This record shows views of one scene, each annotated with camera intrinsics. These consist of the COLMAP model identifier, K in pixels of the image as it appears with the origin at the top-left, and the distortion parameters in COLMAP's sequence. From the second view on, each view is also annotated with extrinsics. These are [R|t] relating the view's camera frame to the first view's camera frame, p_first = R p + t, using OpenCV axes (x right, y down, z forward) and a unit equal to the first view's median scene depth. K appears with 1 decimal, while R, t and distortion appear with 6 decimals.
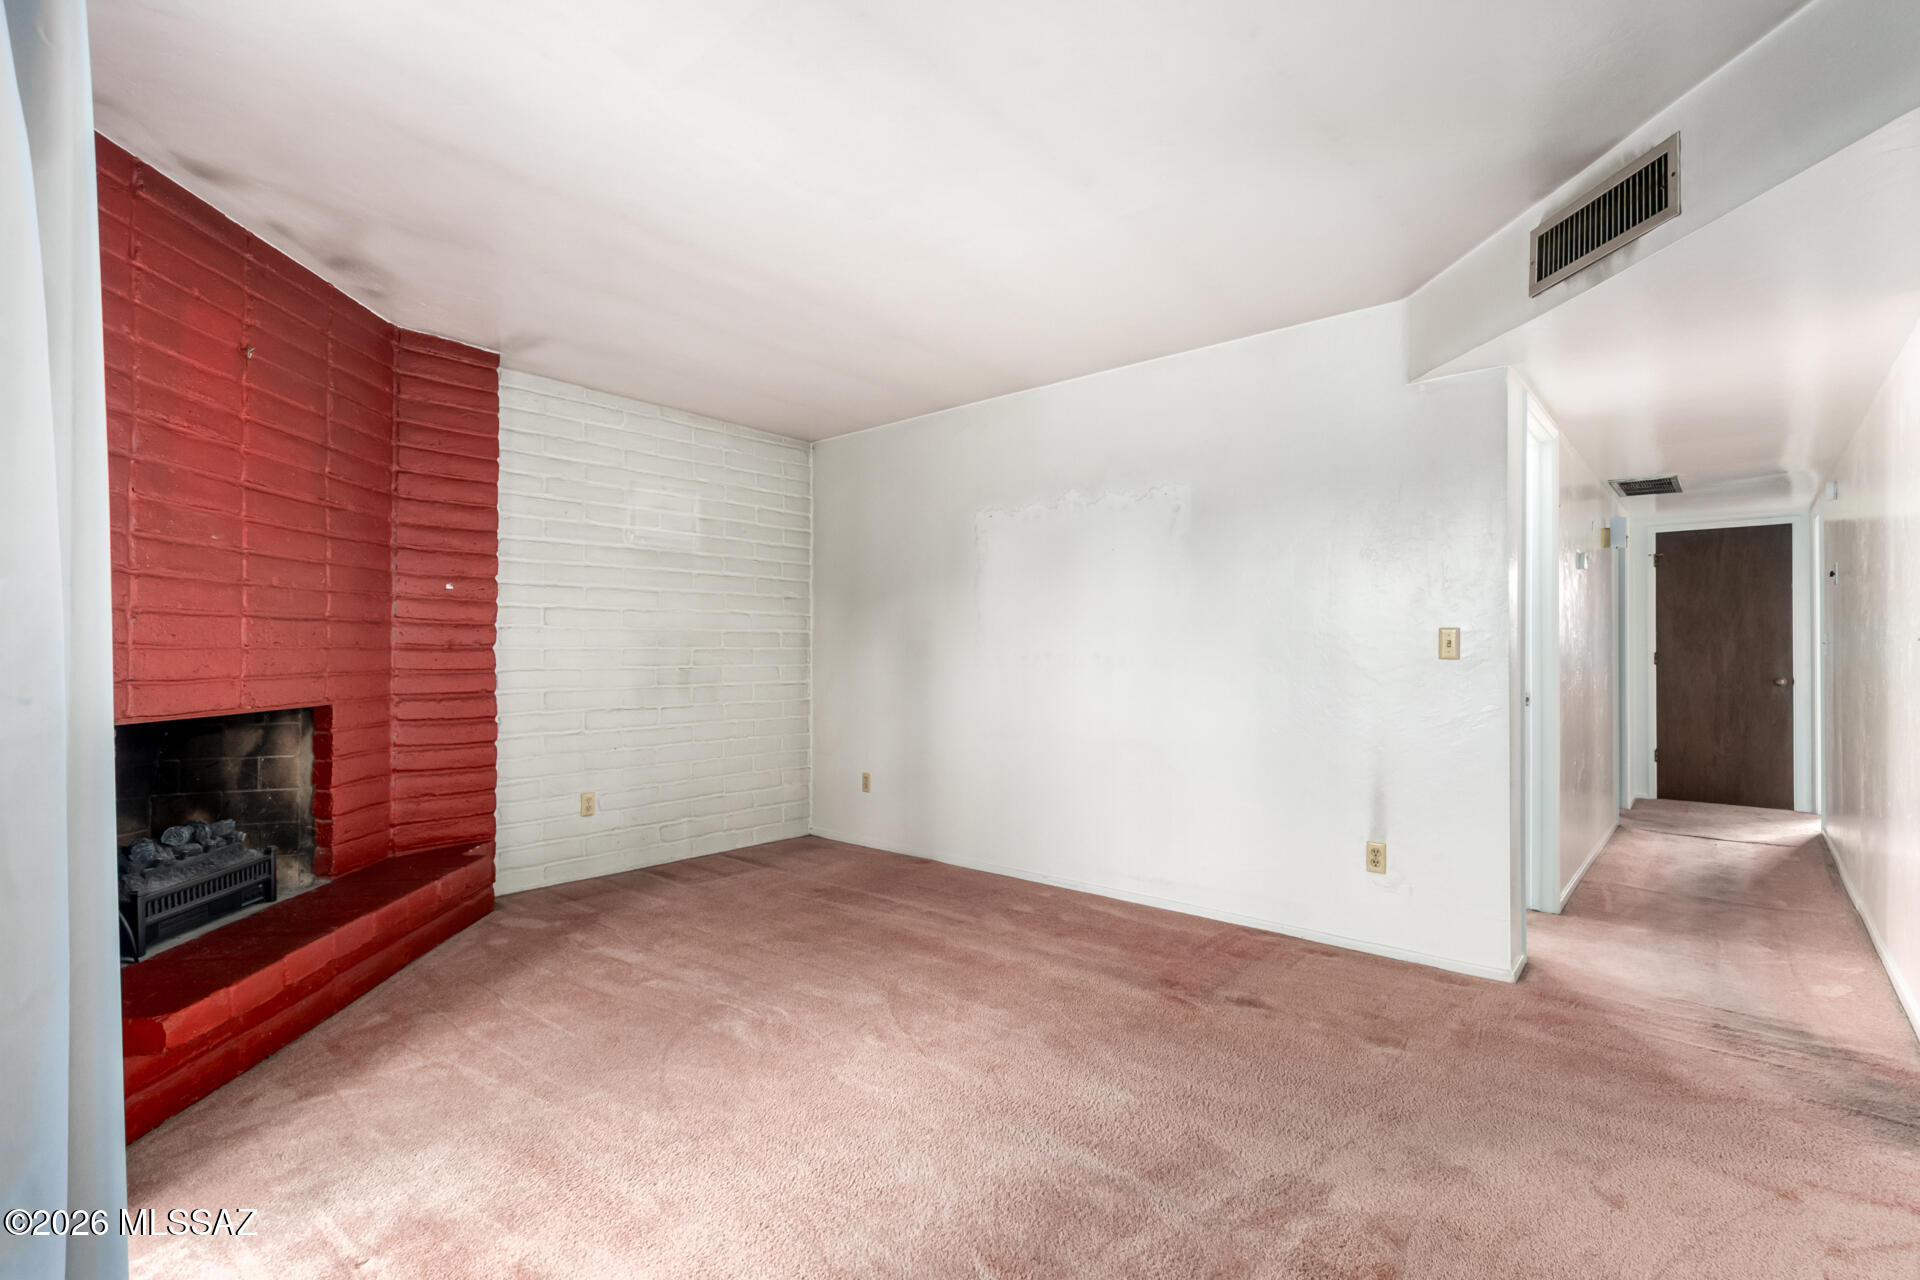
lens RADIAL K [[891.8, 0, 969.7], [0, 891.8, 643.8], [0, 0, 1]] dist [0.002811, -0.000861]
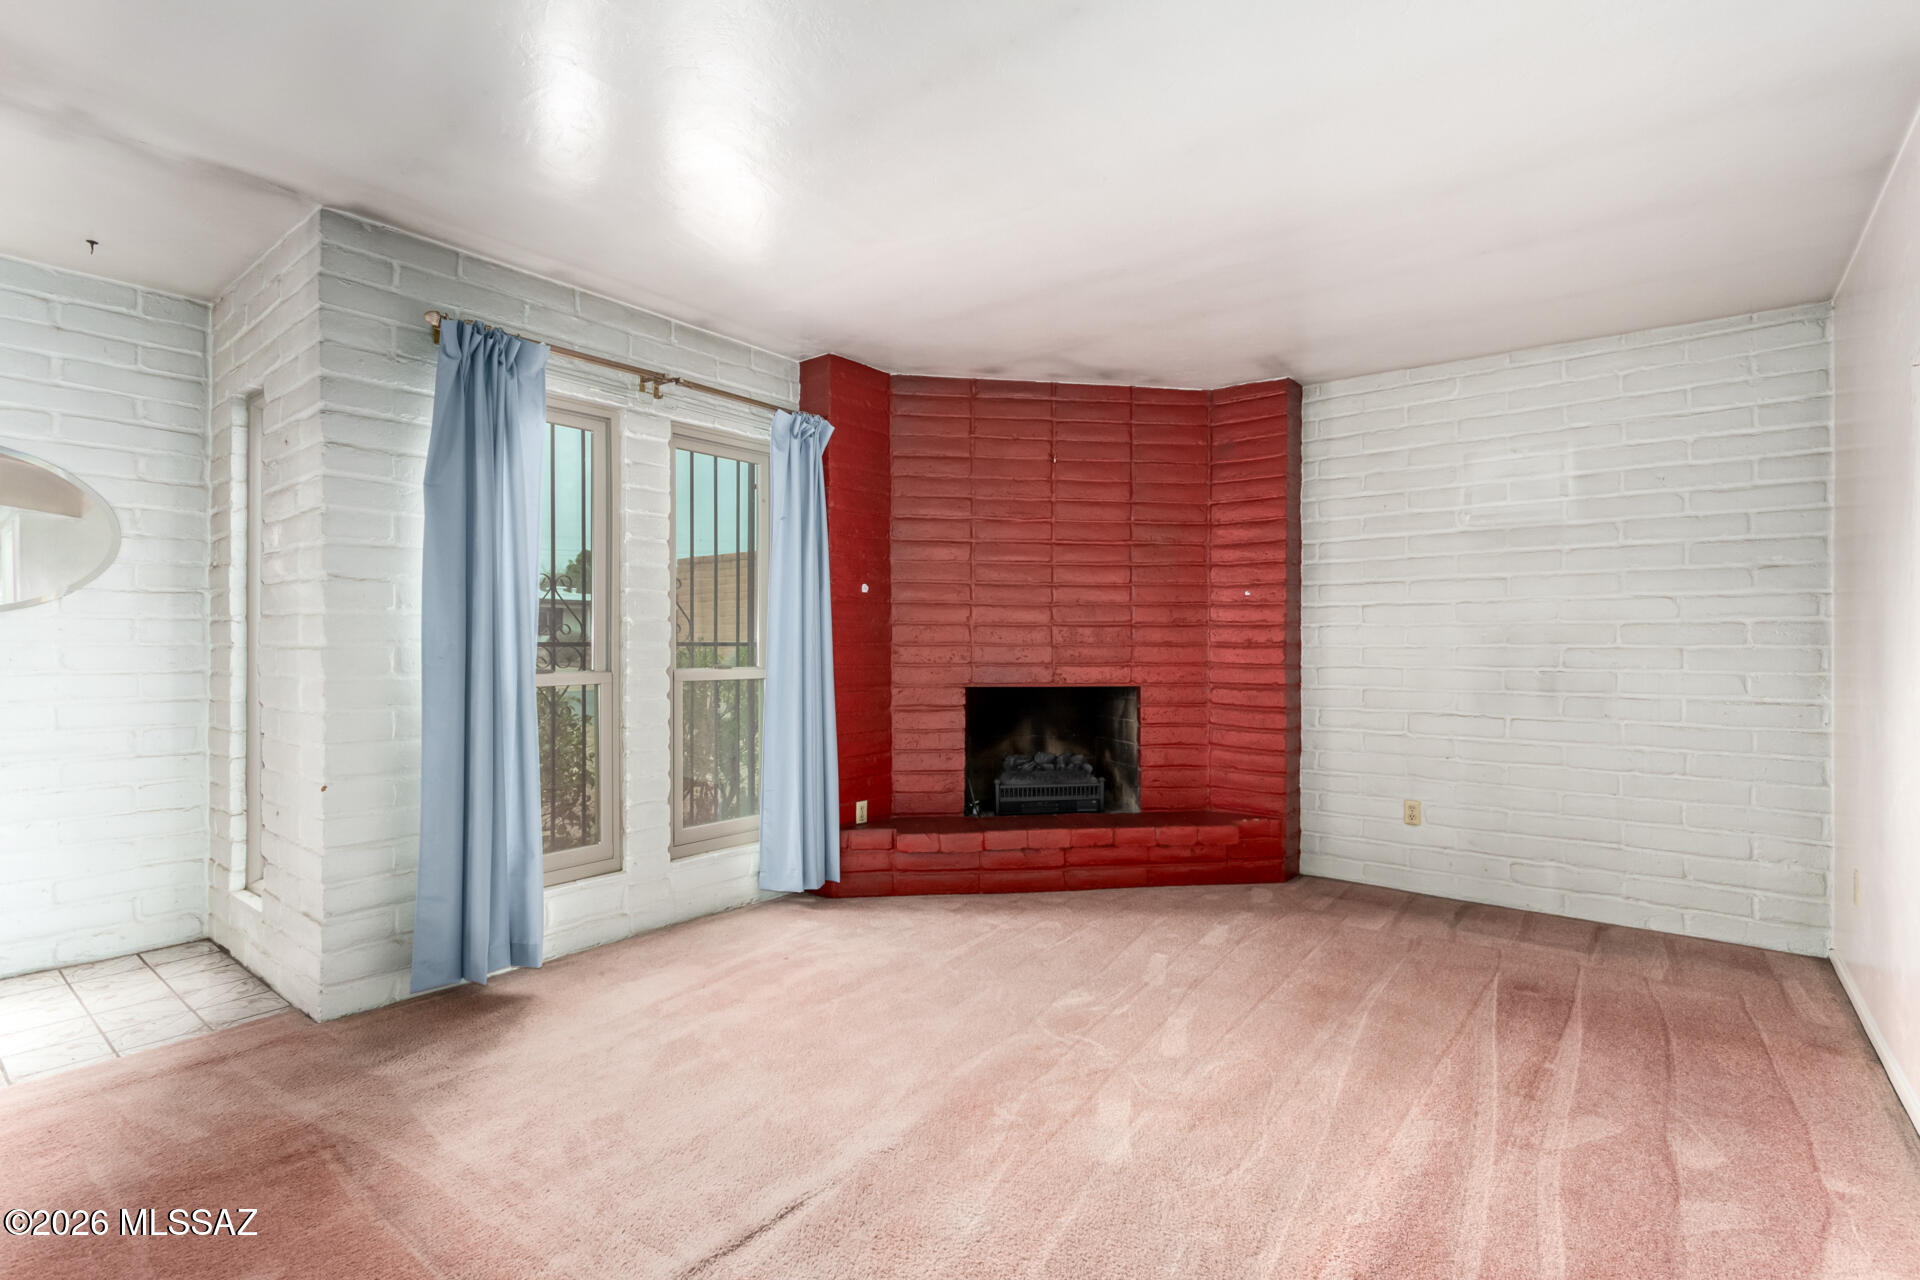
lens RADIAL K [[891.8, 0, 973.1], [0, 891.8, 639.3], [0, 0, 1]] dist [0.002811, -0.000861]
pose [[0.044795, -0.005856, -0.998979, 0.489905], [0.004468, 0.999974, -0.005662, 0.001495], [0.998986, -0.004210, 0.044820, 0.500640]]
